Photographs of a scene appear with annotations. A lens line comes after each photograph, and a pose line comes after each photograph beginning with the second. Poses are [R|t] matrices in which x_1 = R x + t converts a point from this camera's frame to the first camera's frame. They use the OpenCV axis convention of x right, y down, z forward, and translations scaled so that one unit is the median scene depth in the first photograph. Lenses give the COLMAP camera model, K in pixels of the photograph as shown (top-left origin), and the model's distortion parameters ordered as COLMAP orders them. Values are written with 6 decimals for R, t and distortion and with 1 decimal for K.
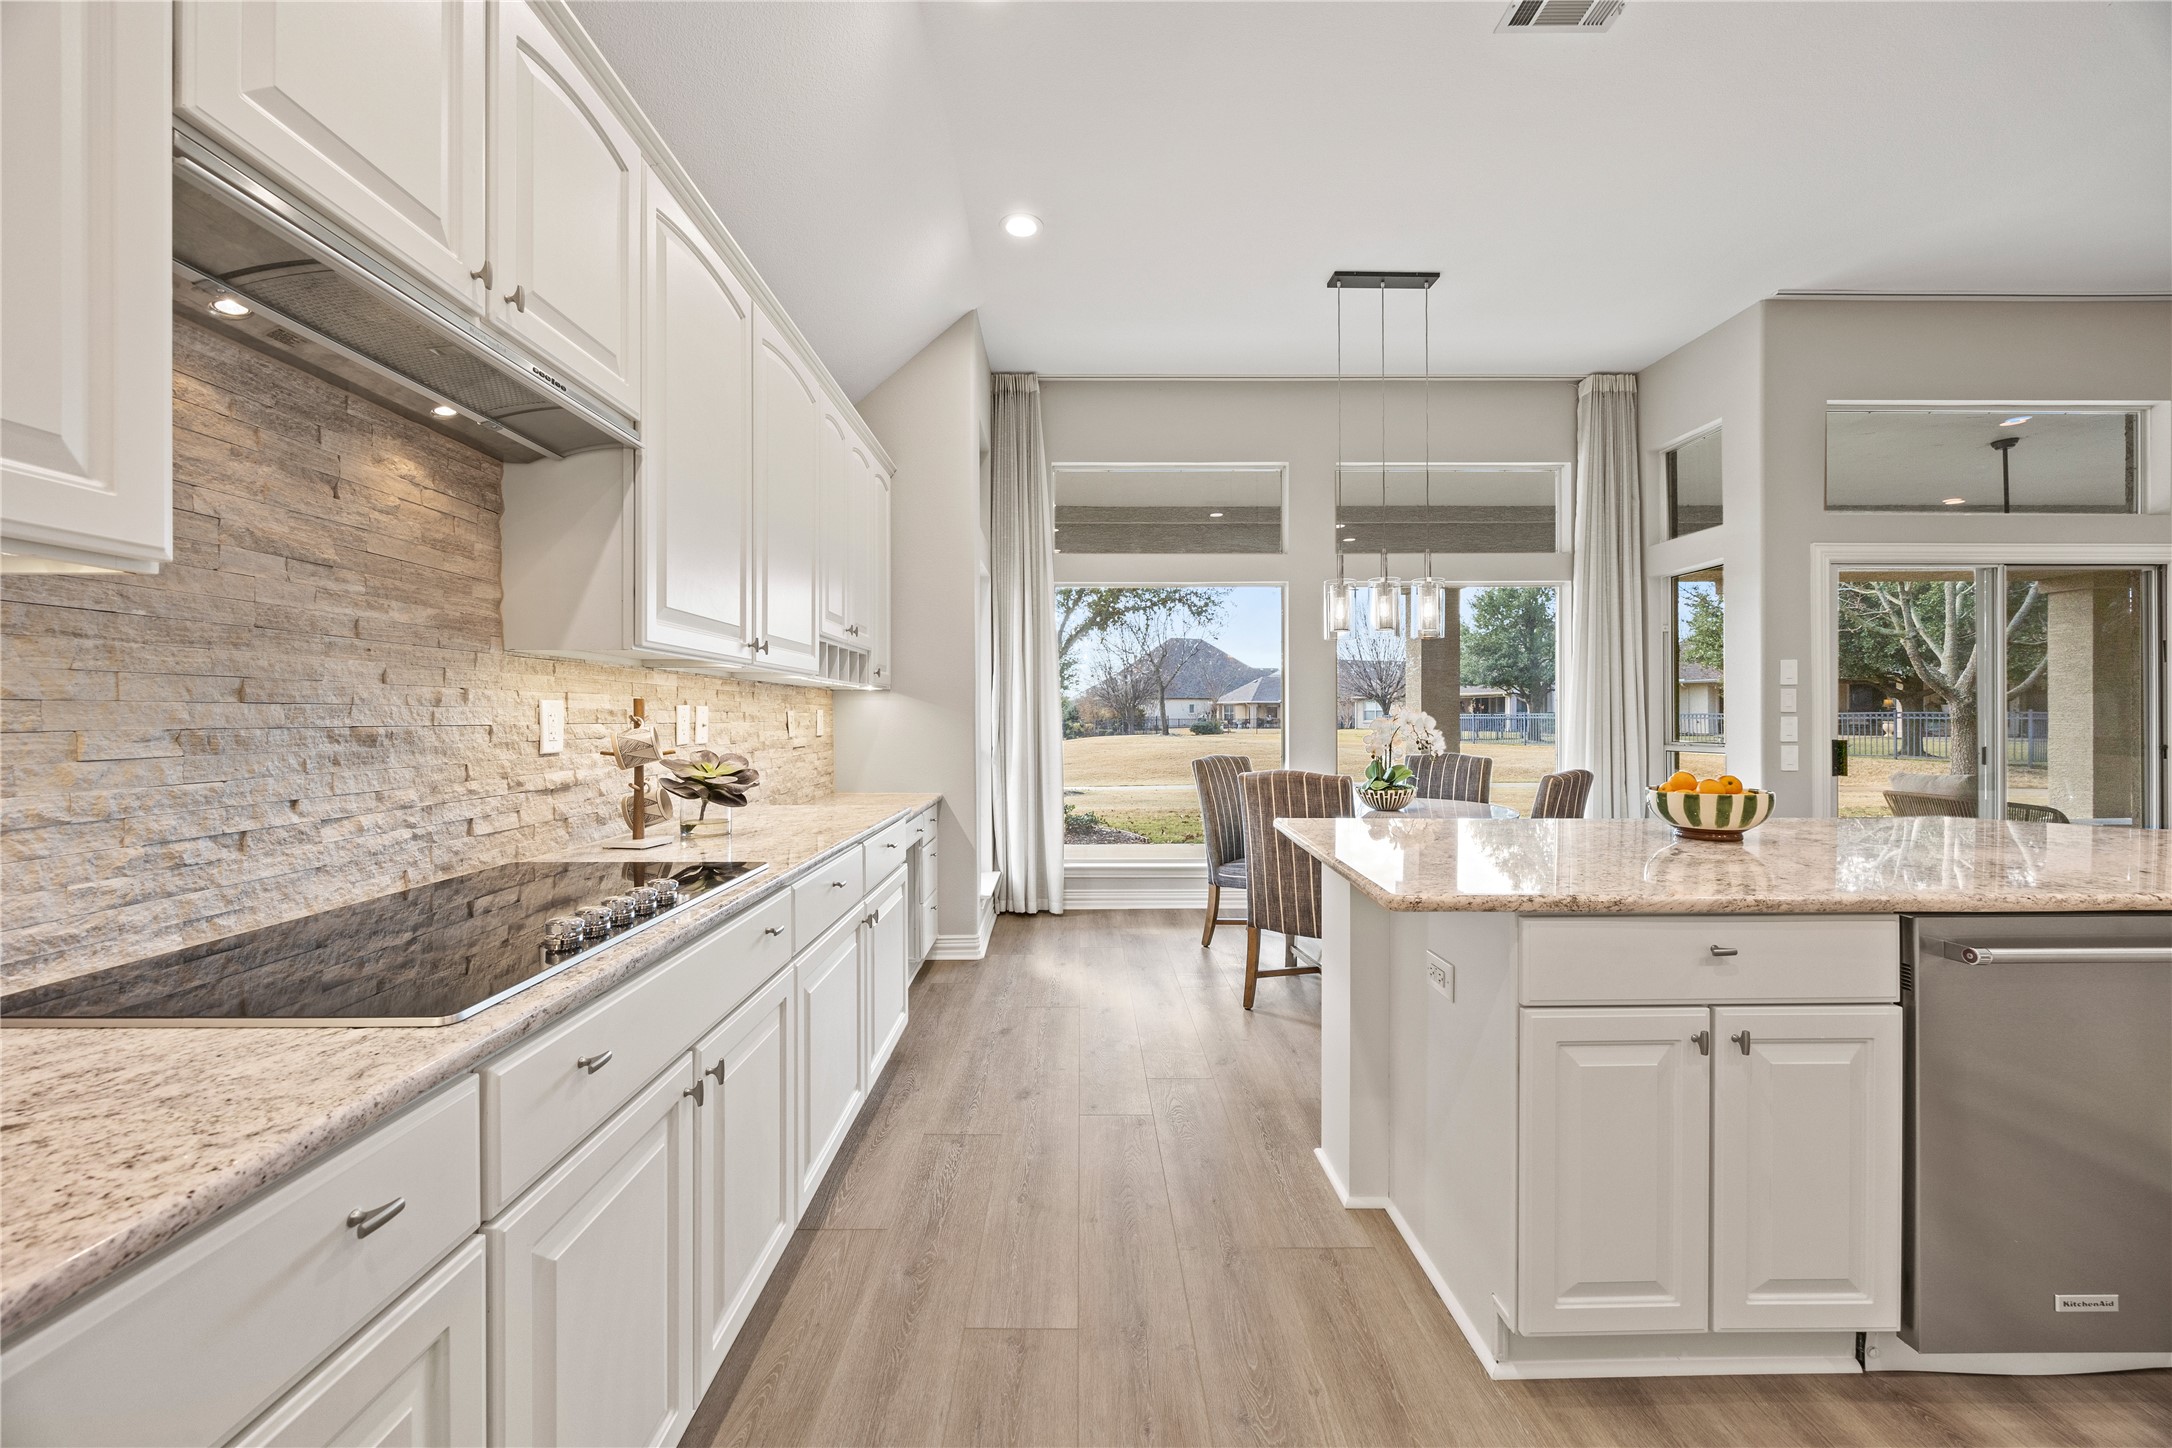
lens RADIAL K [[824.1, 0, 1072.6], [0, 824.1, 717.2], [0, 0, 1]] dist [-0.005652, 0.000554]
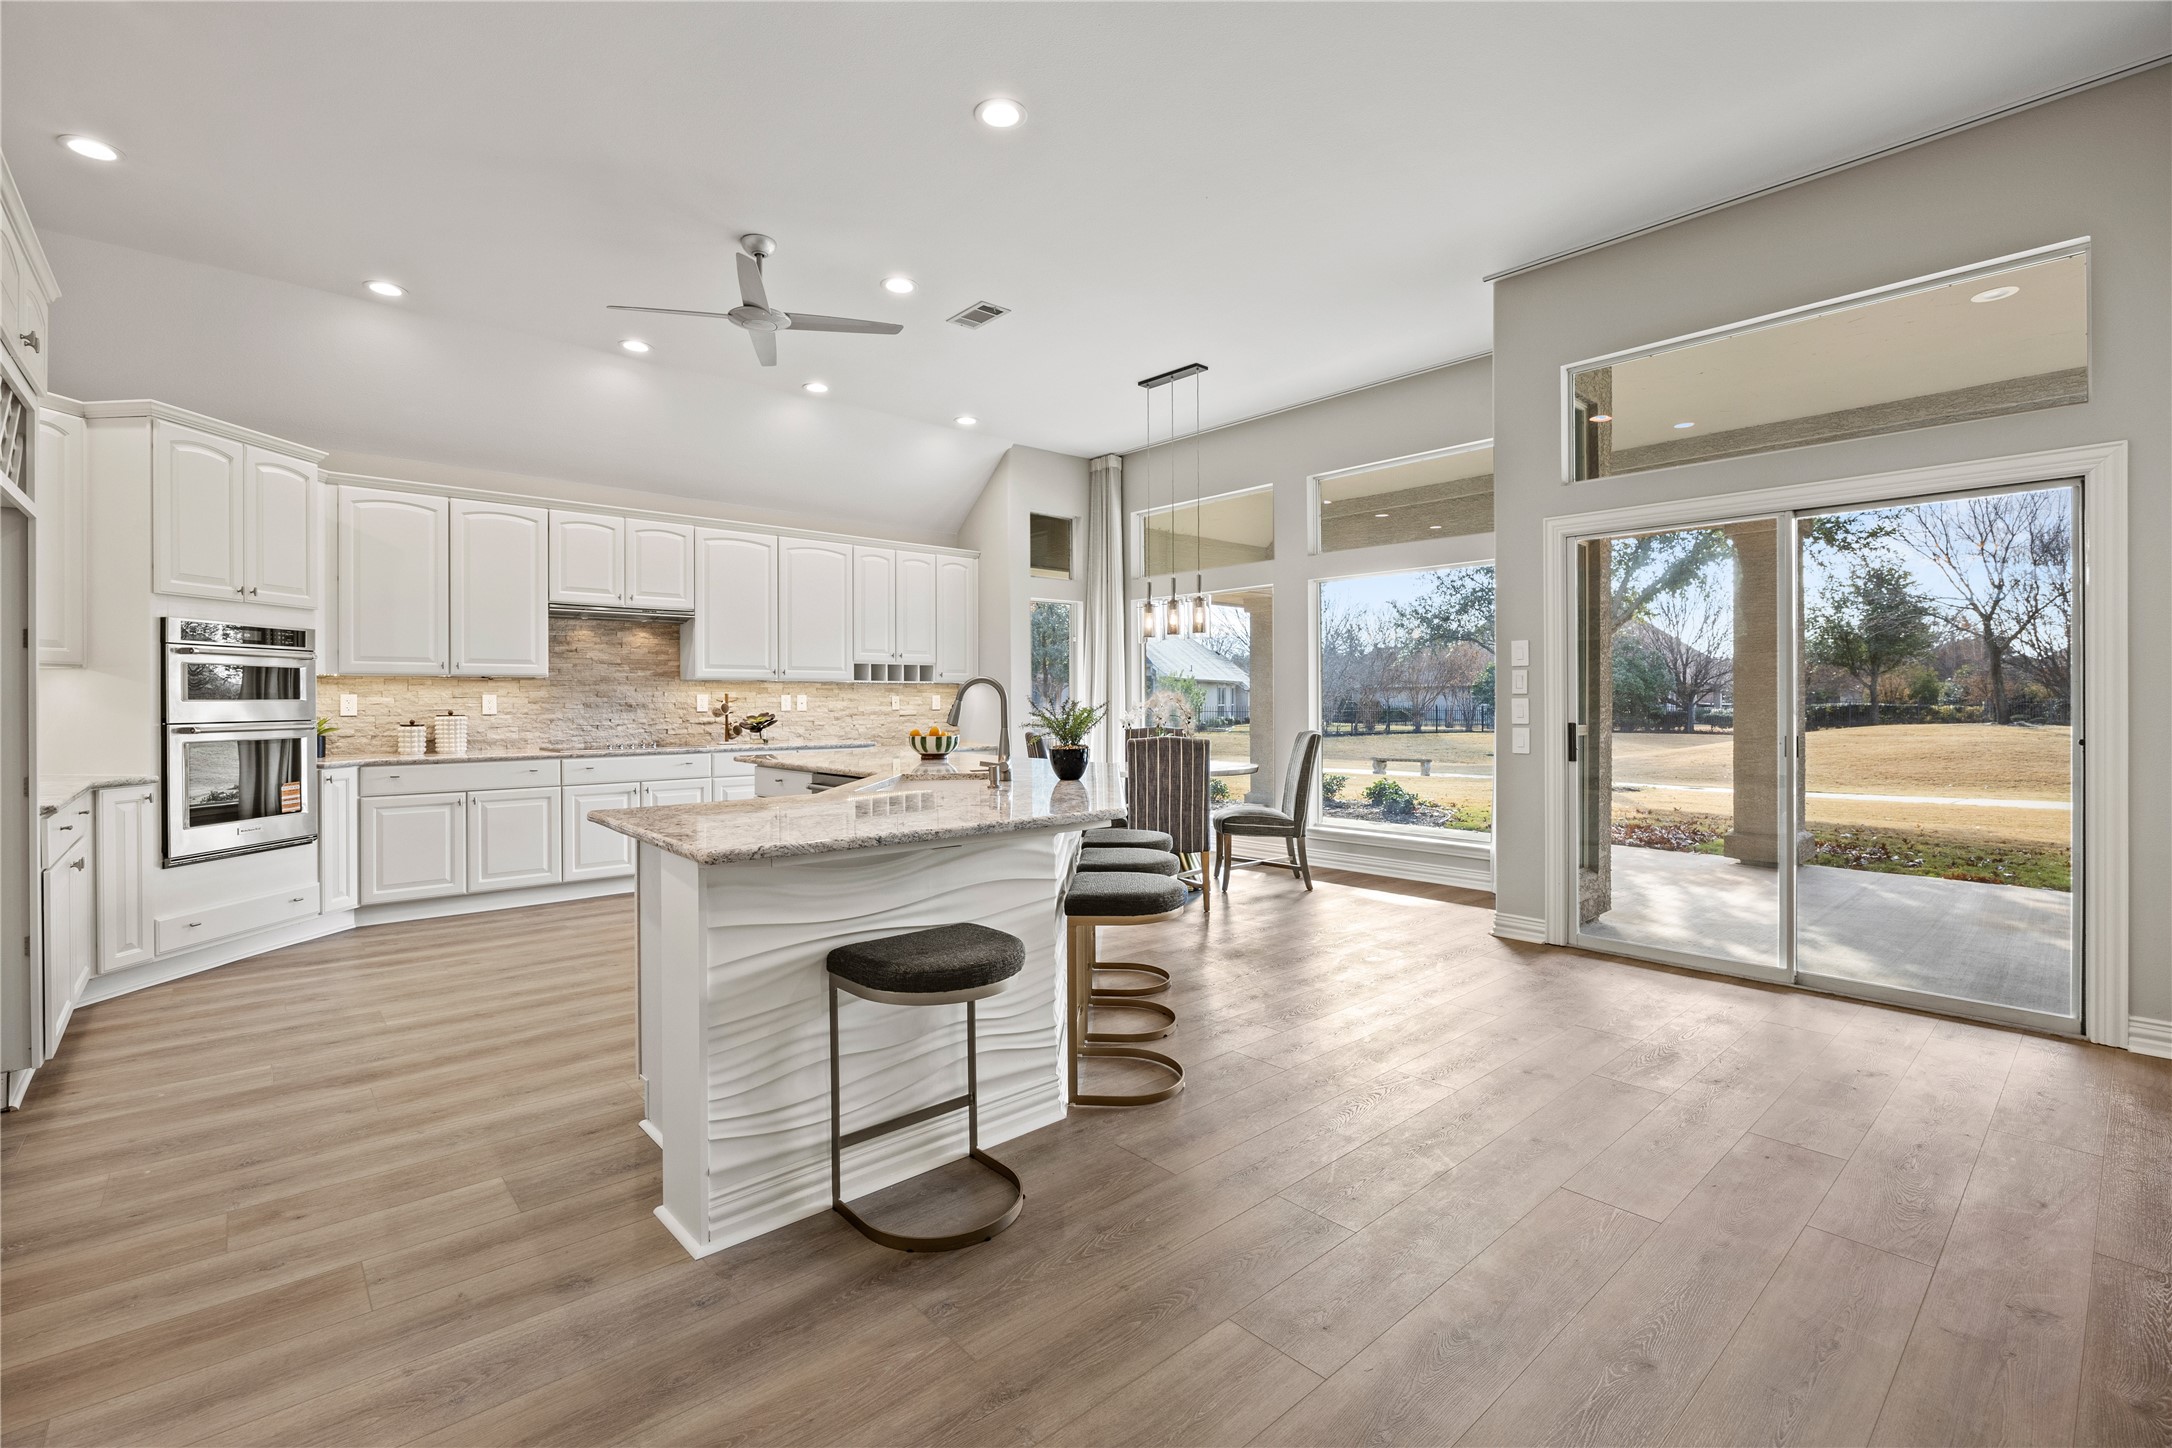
lens RADIAL K [[942.2, 0, 1076.4], [0, 942.2, 714.3], [0, 0, 1]] dist [-0.016958, 0.000991]
pose [[0.670124, 0.010804, -0.742170, 1.536715], [0.002292, 0.999859, 0.016625, -0.001099], [0.742245, -0.012842, 0.670005, -0.174674]]
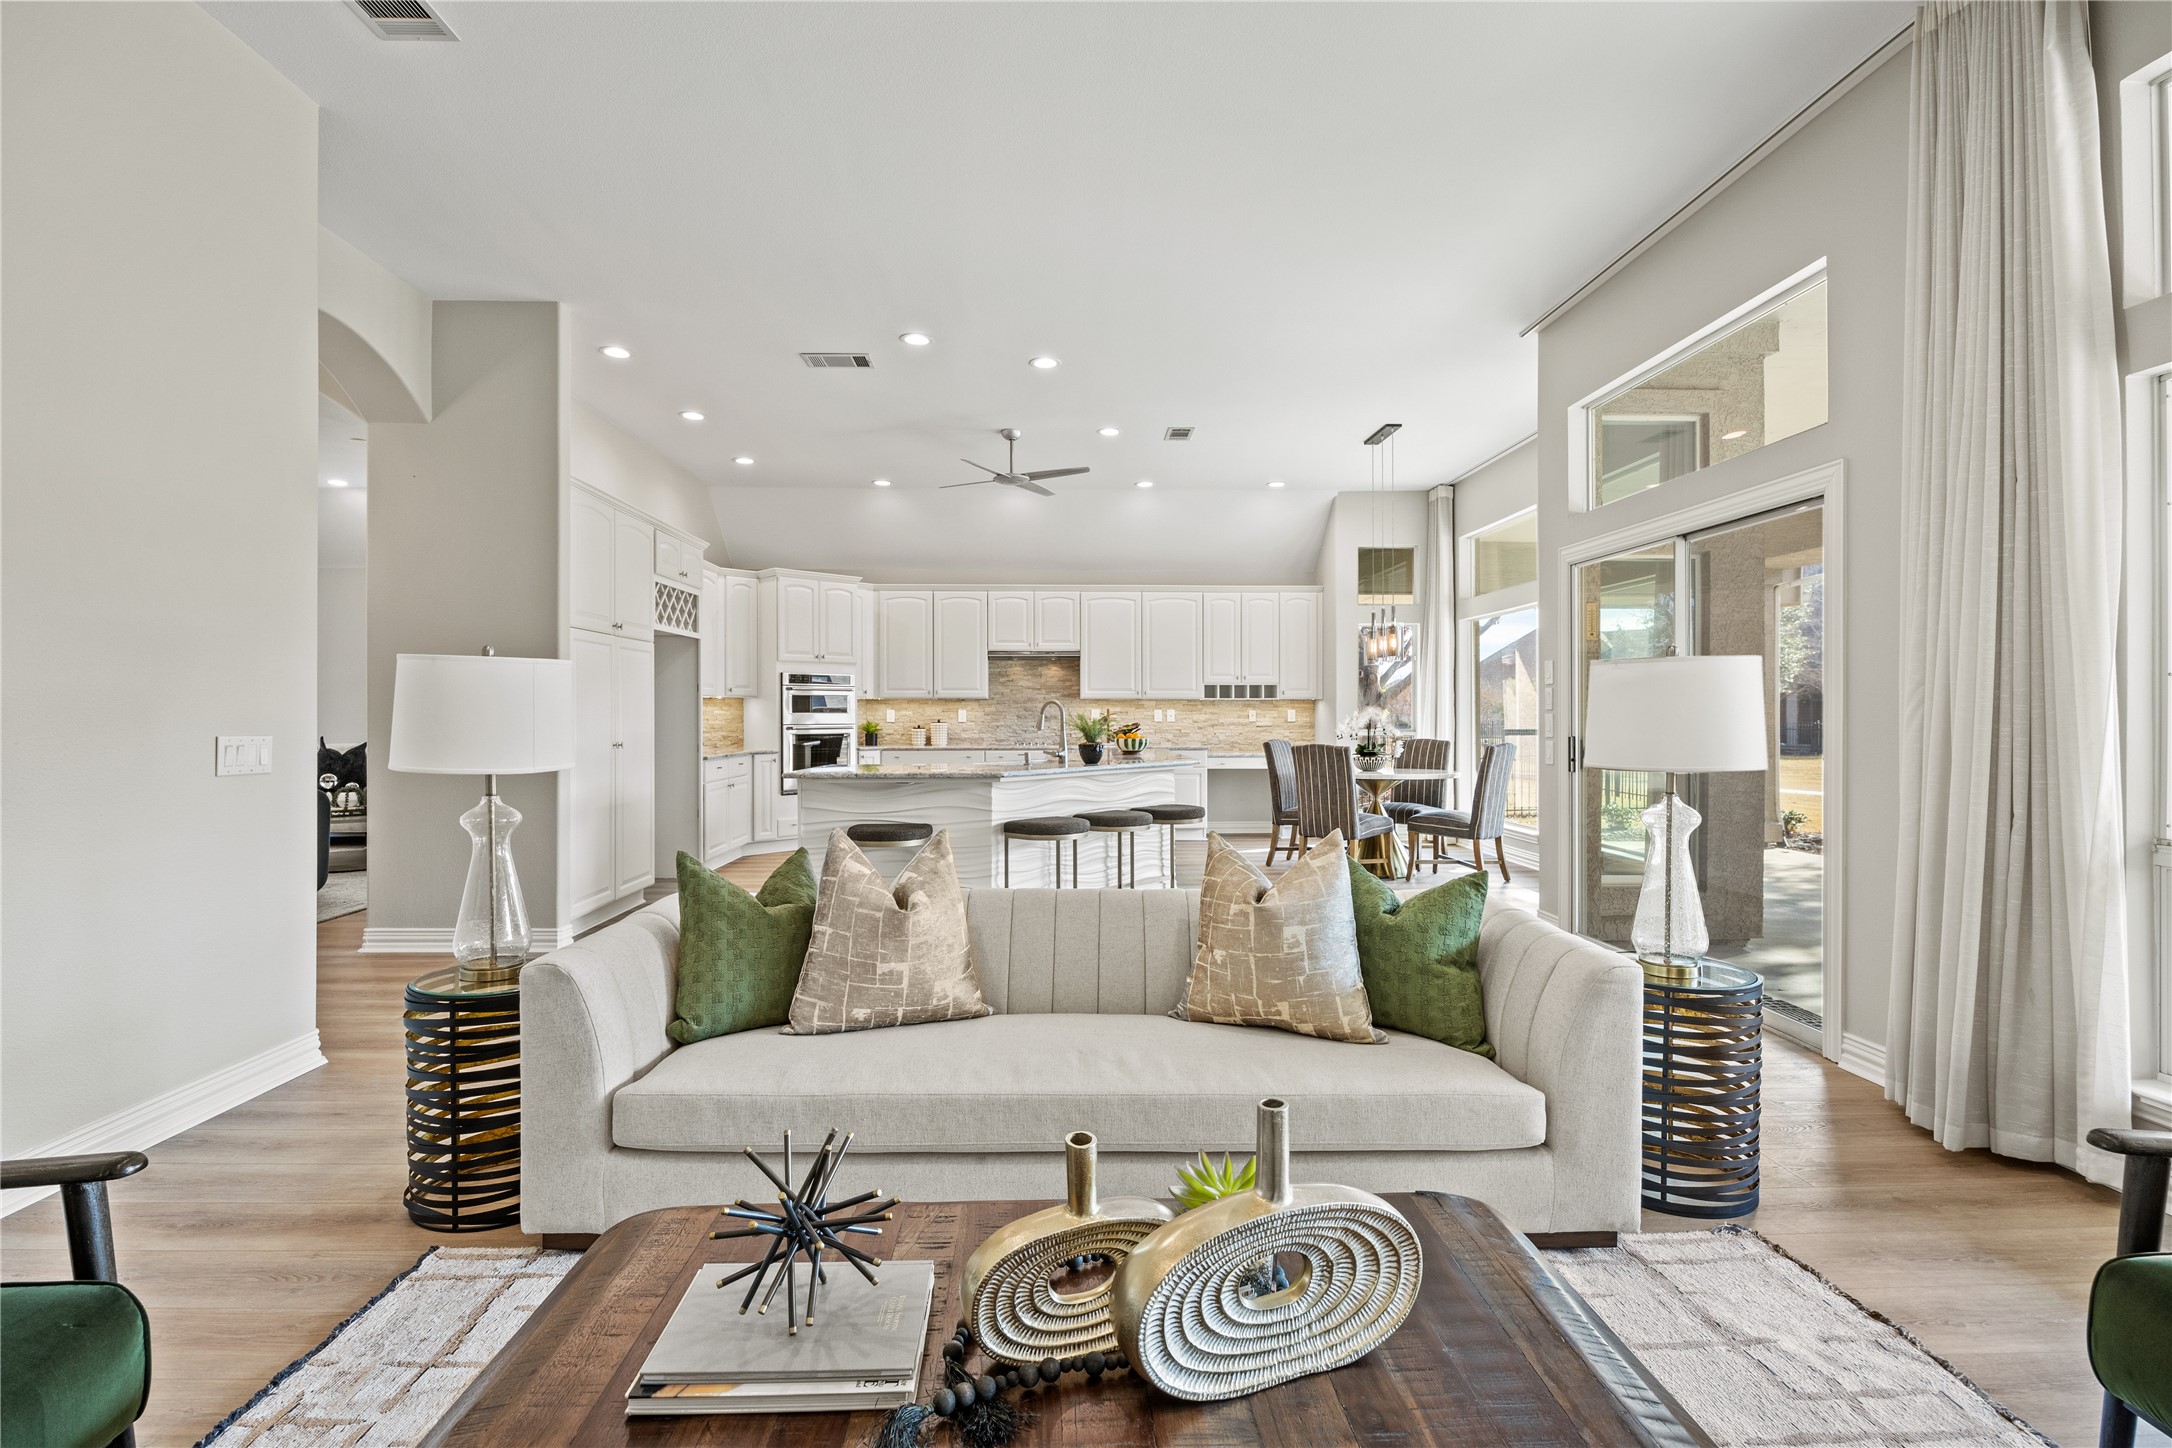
lens RADIAL K [[1022.7, 0, 1073.4], [0, 1022.7, 716.9], [0, 0, 1]] dist [-0.017855, 0.001544]
pose [[0.025079, 0.003782, -0.999678, 2.468814], [0.001353, 0.999992, 0.003817, -0.001763], [0.999685, -0.001449, 0.025074, 0.388751]]
